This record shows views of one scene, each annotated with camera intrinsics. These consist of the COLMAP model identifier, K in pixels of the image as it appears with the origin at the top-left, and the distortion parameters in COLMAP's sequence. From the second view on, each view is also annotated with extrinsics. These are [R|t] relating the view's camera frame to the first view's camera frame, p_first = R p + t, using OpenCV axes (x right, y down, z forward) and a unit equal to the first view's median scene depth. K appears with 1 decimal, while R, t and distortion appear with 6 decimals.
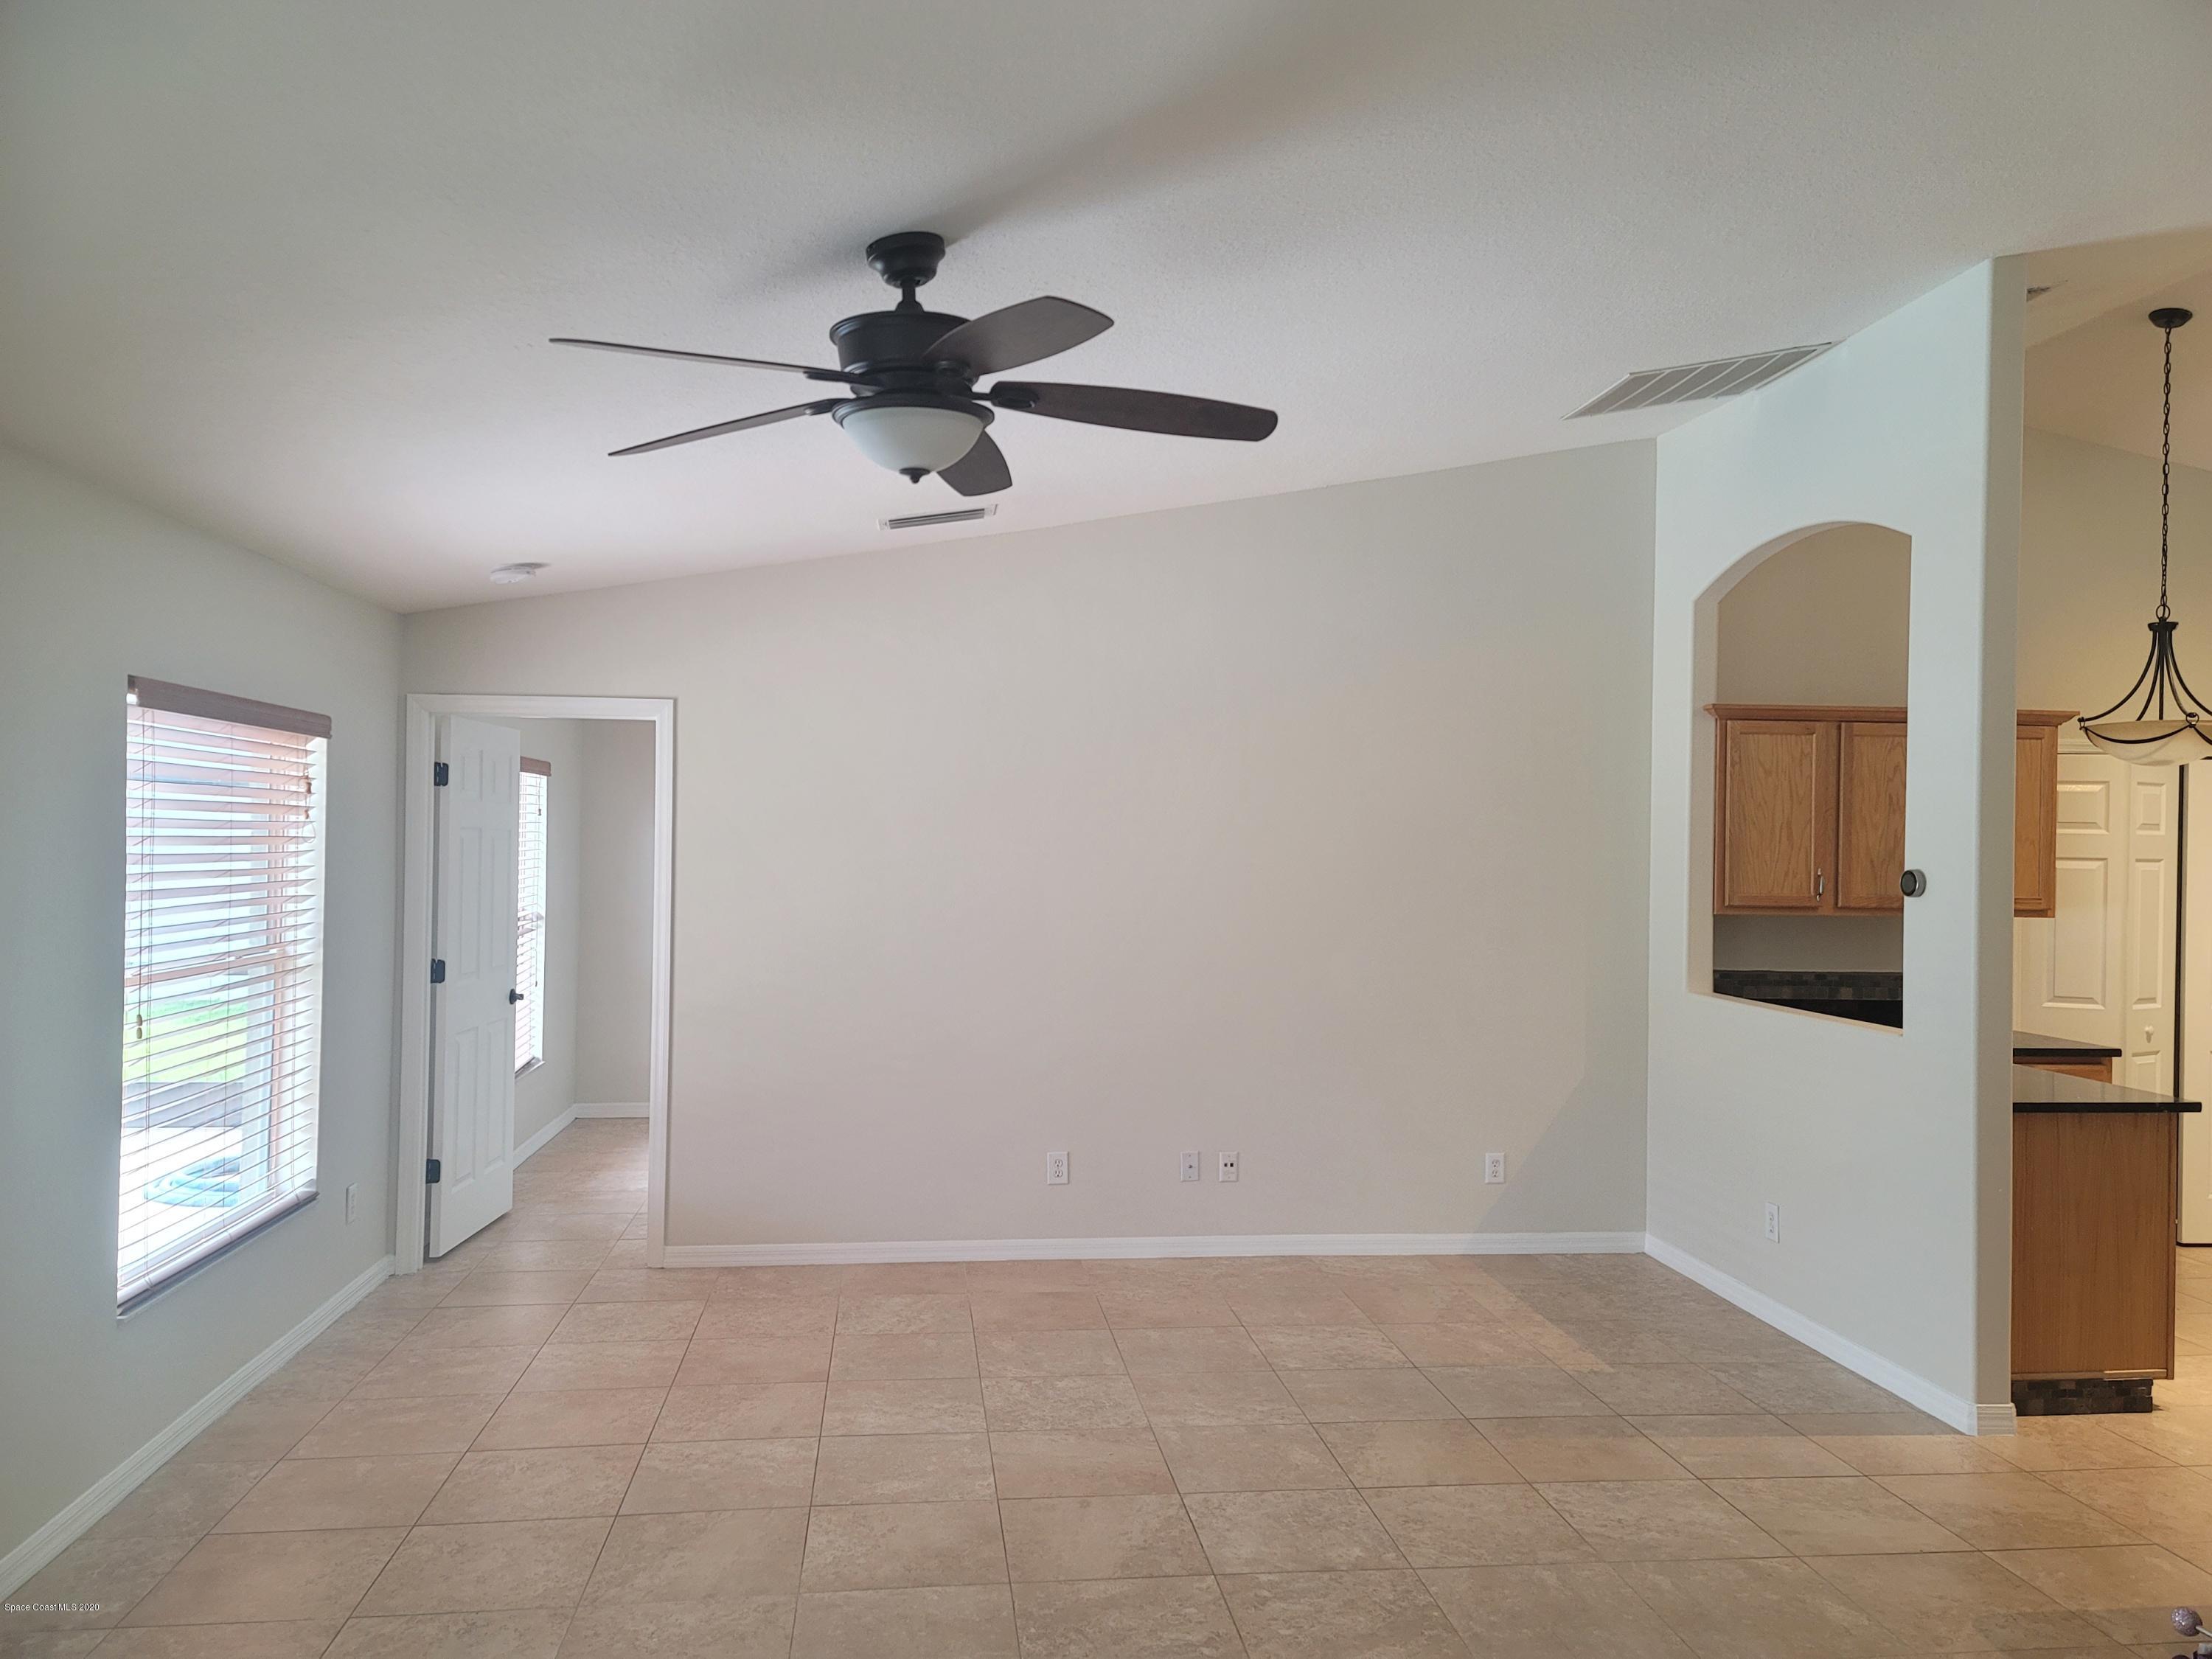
lens RADIAL K [[1620.6, 0, 1110.8], [0, 1620.6, 837.7], [0, 0, 1]] dist [0.071384, -0.047890]
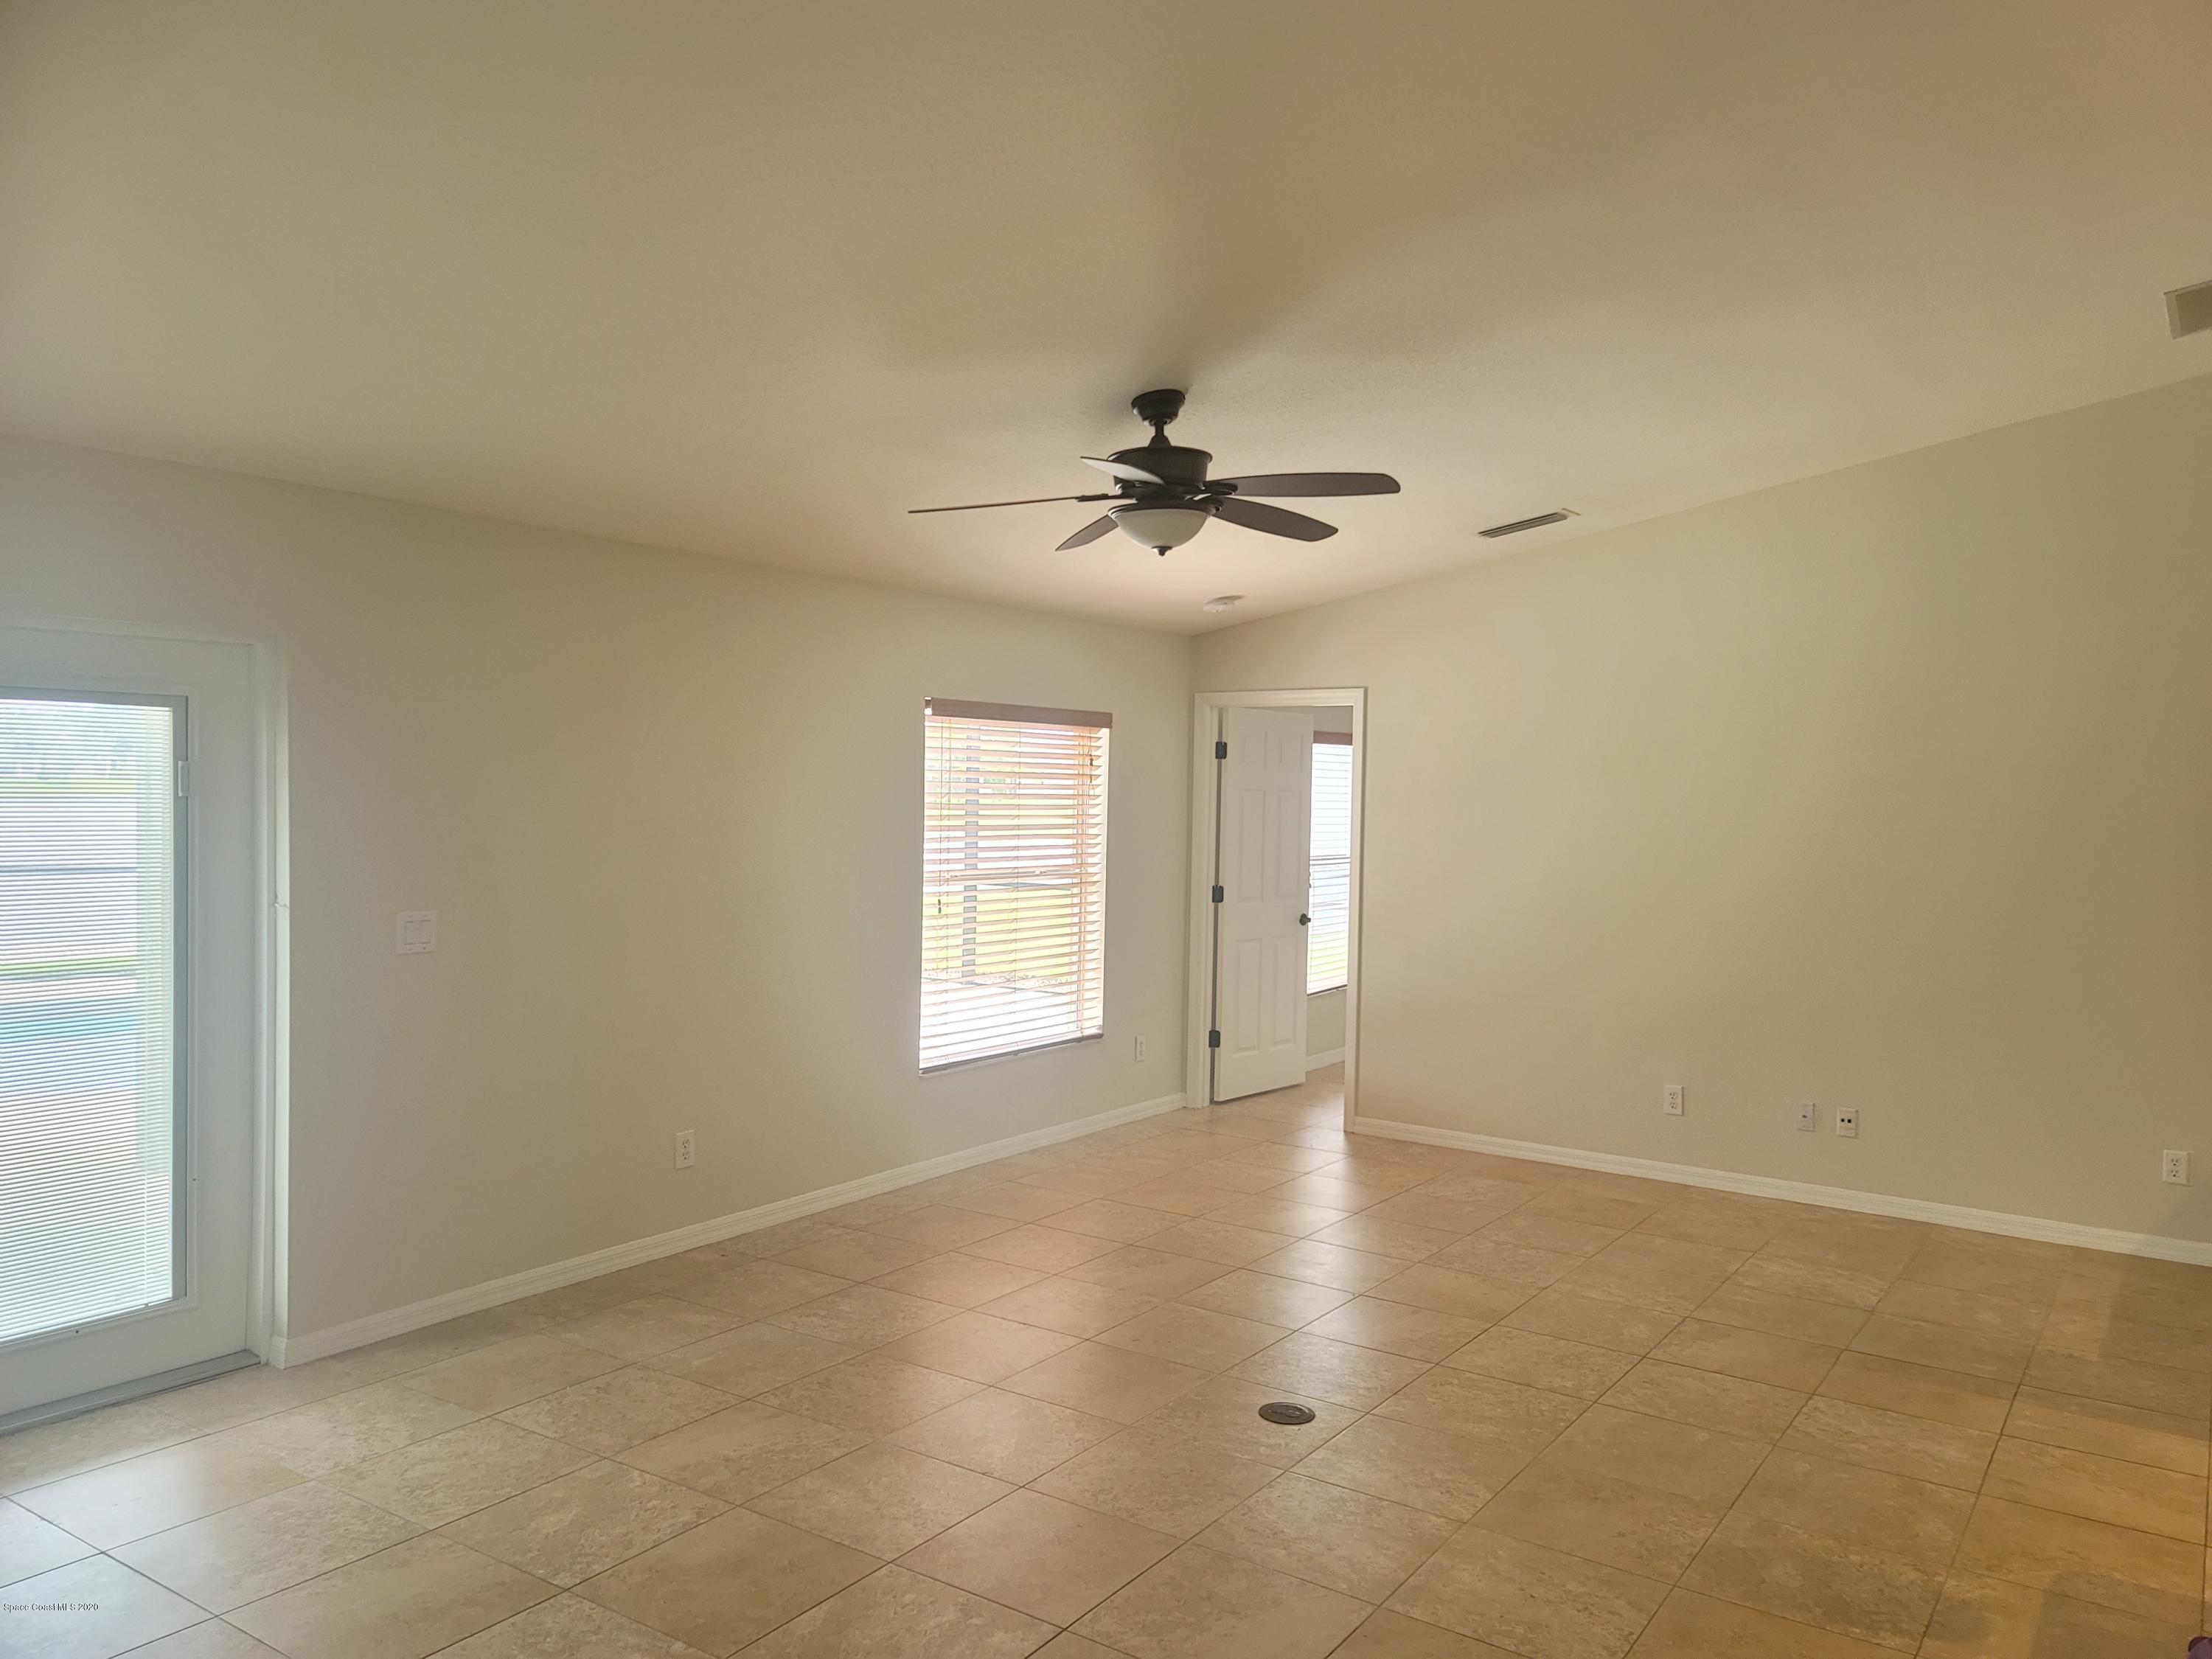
lens RADIAL K [[1620.6, 0, 1110.8], [0, 1620.6, 837.7], [0, 0, 1]] dist [0.071384, -0.047890]
pose [[0.748115, 0.020278, -0.663260, 0.491998], [-0.006451, 0.999708, 0.023288, 0.003804], [0.663538, -0.013144, 0.748027, -0.089751]]
